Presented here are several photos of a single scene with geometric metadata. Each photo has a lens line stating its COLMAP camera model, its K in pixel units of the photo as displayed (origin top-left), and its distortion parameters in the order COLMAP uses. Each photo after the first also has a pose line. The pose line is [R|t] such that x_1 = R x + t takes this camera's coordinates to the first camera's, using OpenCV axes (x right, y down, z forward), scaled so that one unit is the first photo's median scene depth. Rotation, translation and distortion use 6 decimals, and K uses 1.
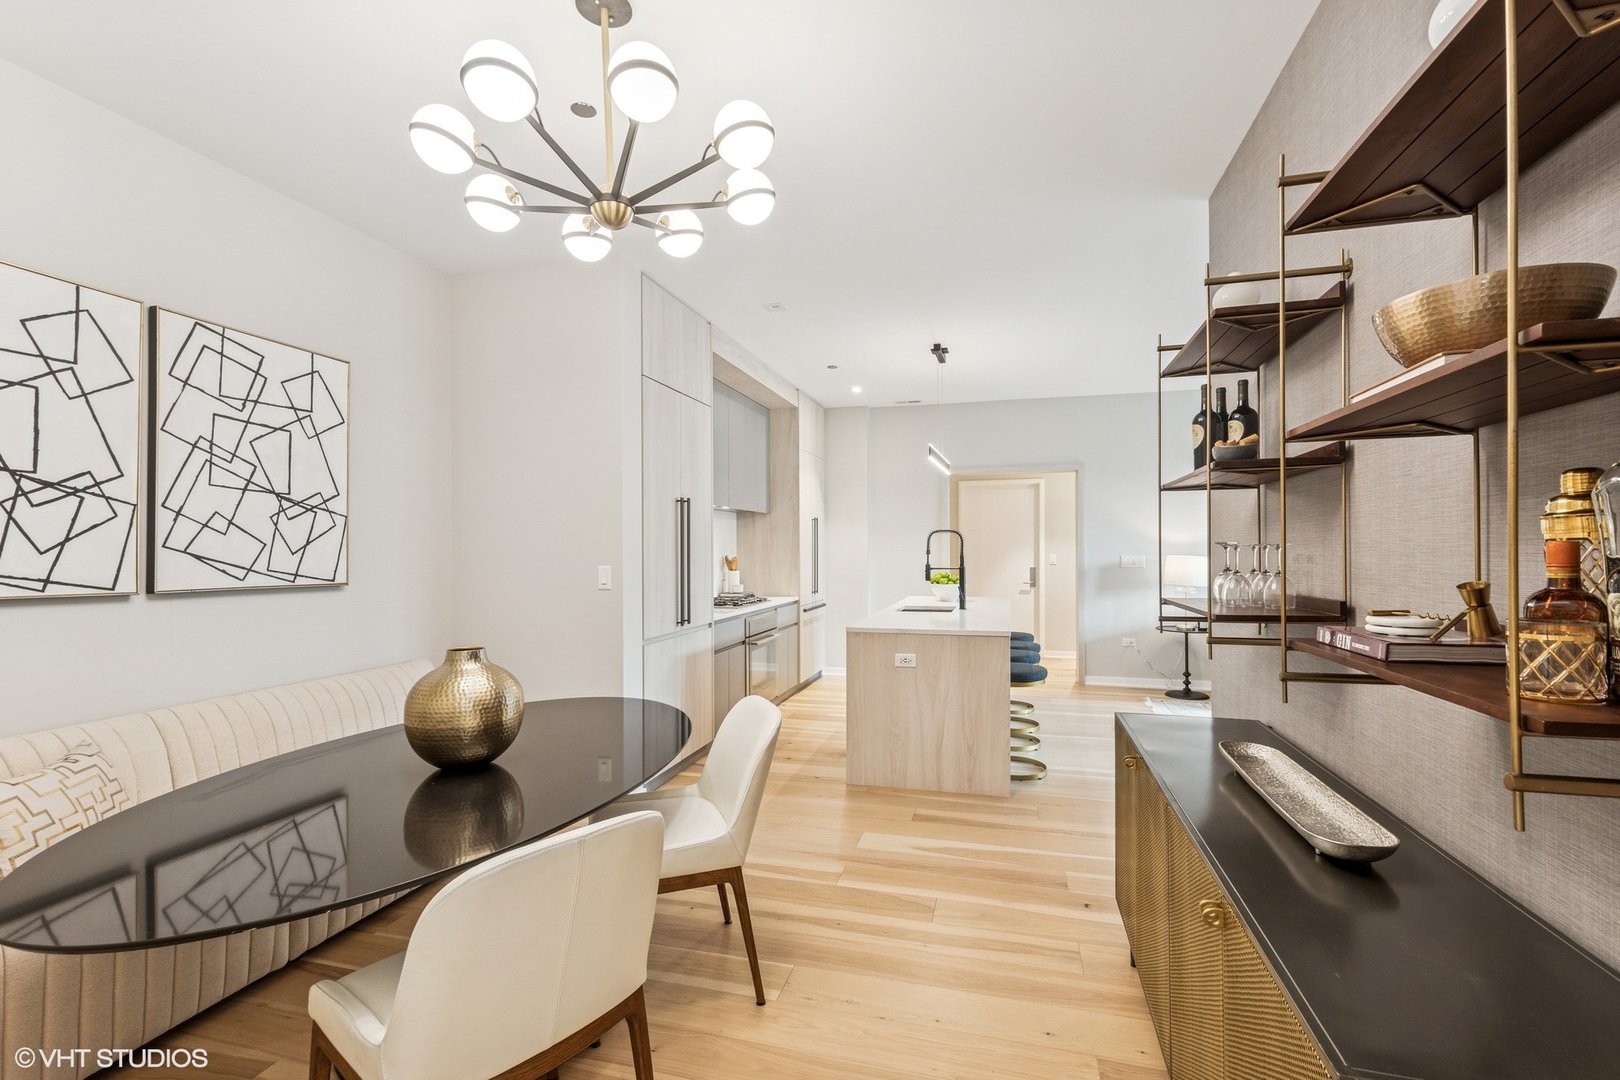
lens RADIAL K [[712.2, 0, 817.8], [0, 712.2, 548.5], [0, 0, 1]] dist [0.000624, -0.000097]
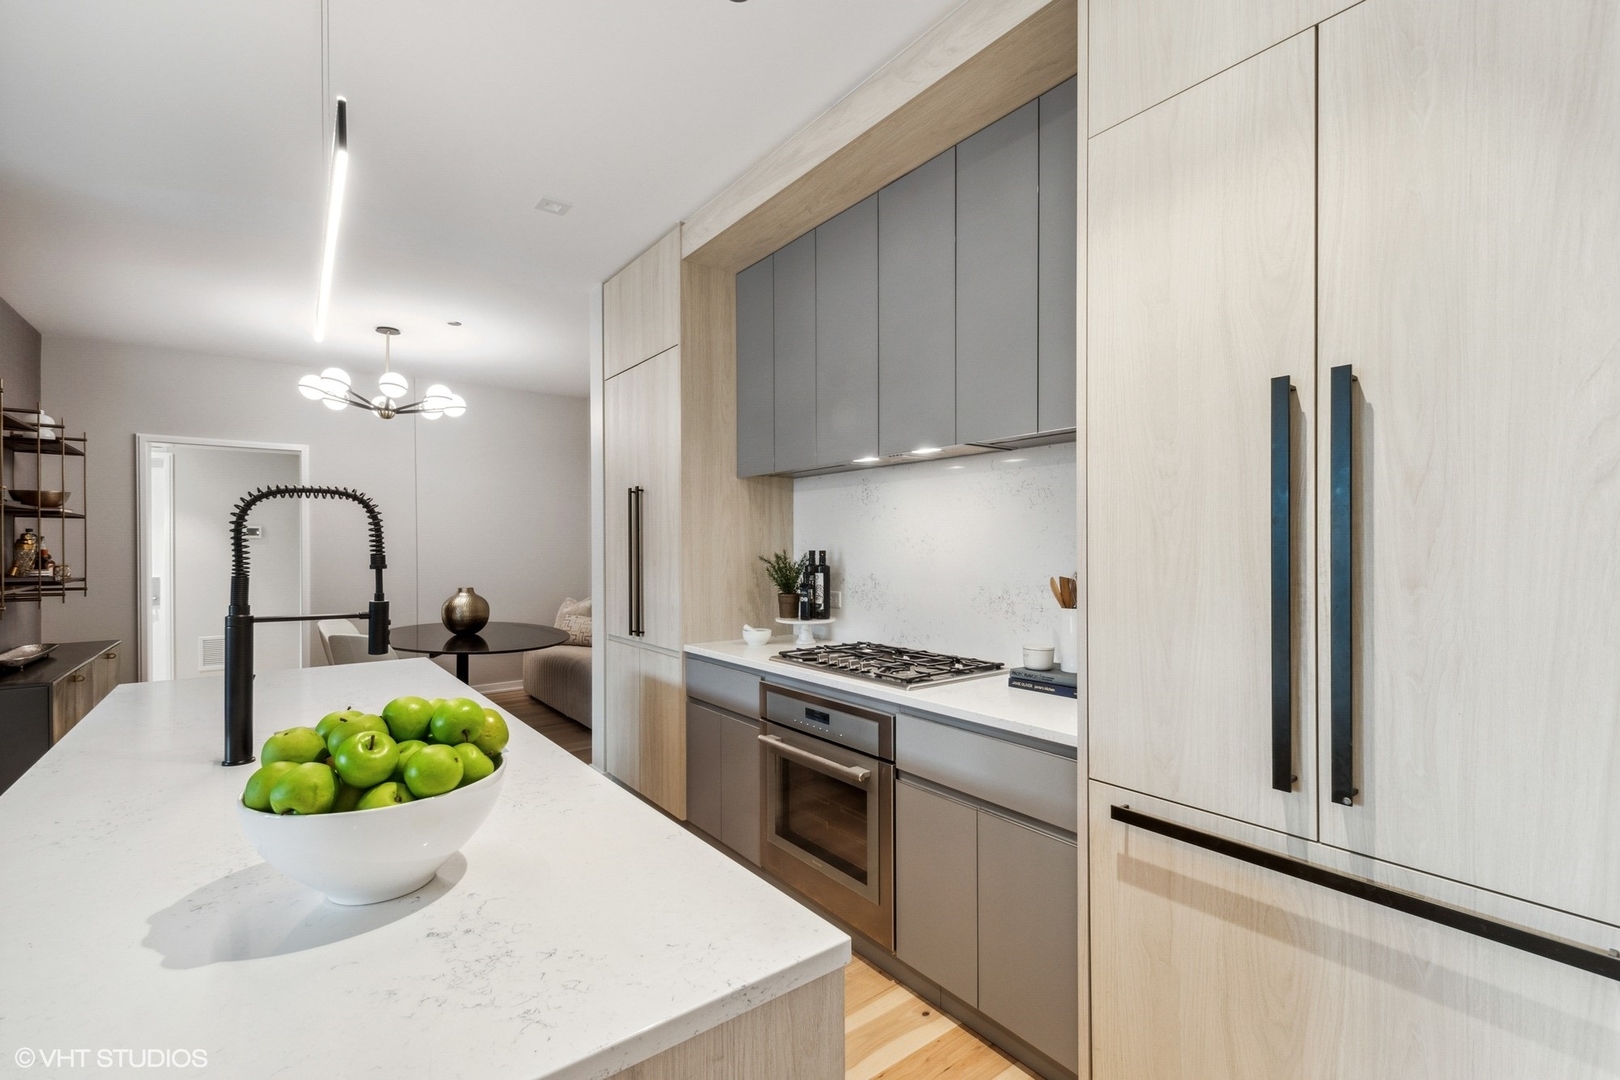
lens RADIAL K [[712.2, 0, 817.8], [0, 712.2, 548.5], [0, 0, 1]] dist [0.000624, -0.000097]
pose [[-0.602225, 0.012512, -0.798228, 0.566563], [0.008486, 0.999921, 0.009271, -0.004966], [0.798281, -0.001191, -0.602284, 2.697073]]
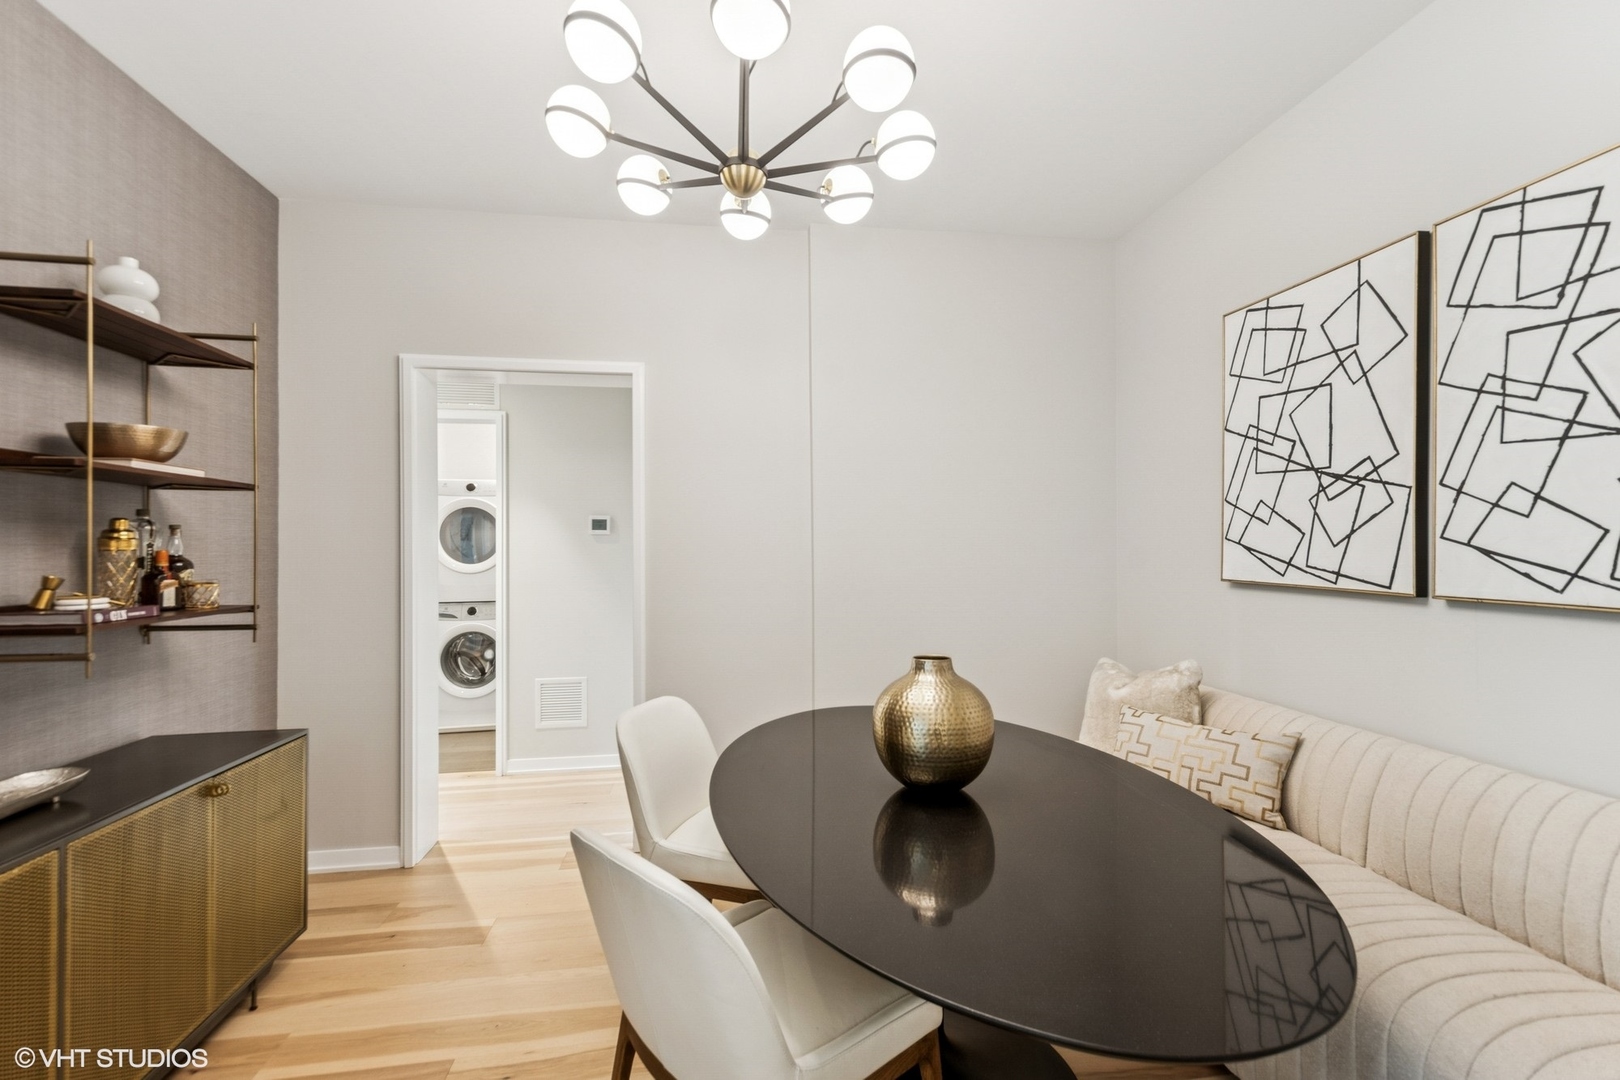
lens RADIAL K [[712.2, 0, 817.8], [0, 712.2, 548.5], [0, 0, 1]] dist [0.000624, -0.000097]
pose [[-0.912994, 0.009822, -0.407854, -0.003280], [0.010068, 0.999948, 0.001544, 0.001206], [0.407848, -0.002697, -0.913046, 1.383333]]
